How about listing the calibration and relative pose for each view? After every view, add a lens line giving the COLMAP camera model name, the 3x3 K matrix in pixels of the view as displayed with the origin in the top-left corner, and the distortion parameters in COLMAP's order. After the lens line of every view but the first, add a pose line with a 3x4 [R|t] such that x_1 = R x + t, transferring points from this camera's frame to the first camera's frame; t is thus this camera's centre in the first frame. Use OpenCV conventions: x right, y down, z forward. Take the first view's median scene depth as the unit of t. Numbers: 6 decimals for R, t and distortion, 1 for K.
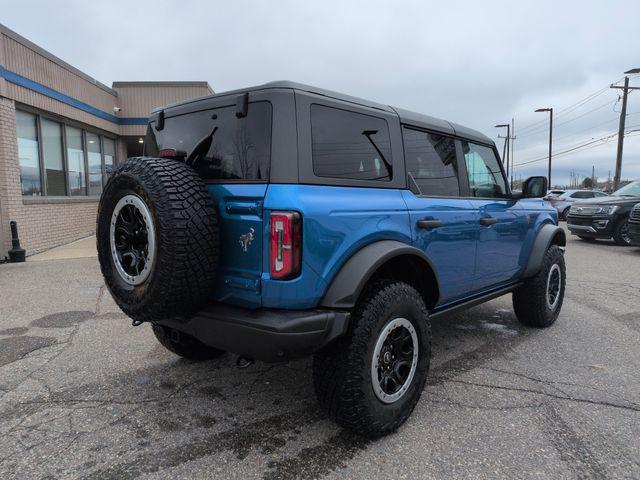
lens RADIAL K [[457.9, 0, 320.0], [0, 457.9, 240.0], [0, 0, 1]] dist [0.074786, -0.091776]
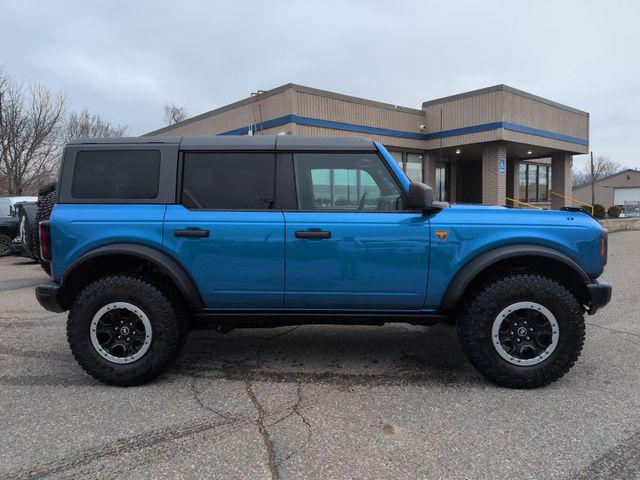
lens RADIAL K [[466.9, 0, 334.1], [0, 466.9, 243.1], [0, 0, 1]] dist [0.116441, -0.178734]
pose [[0.632539, 0.057078, -0.772422, 1.399595], [-0.061877, 0.997817, 0.023063, -0.060946], [0.772053, 0.033207, 0.634690, 0.515744]]
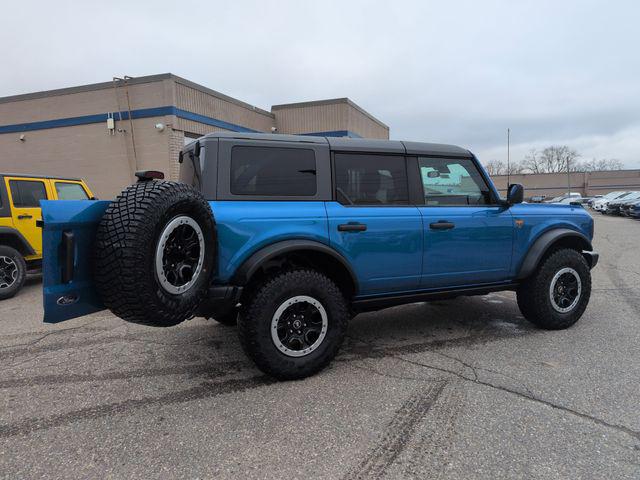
lens RADIAL K [[466.9, 0, 334.1], [0, 466.9, 243.1], [0, 0, 1]] dist [0.116441, -0.178734]
pose [[0.927899, 0.021270, -0.372226, 0.674317], [-0.021411, 0.999764, 0.003754, 0.004422], [0.372217, 0.004486, 0.928135, -0.230289]]
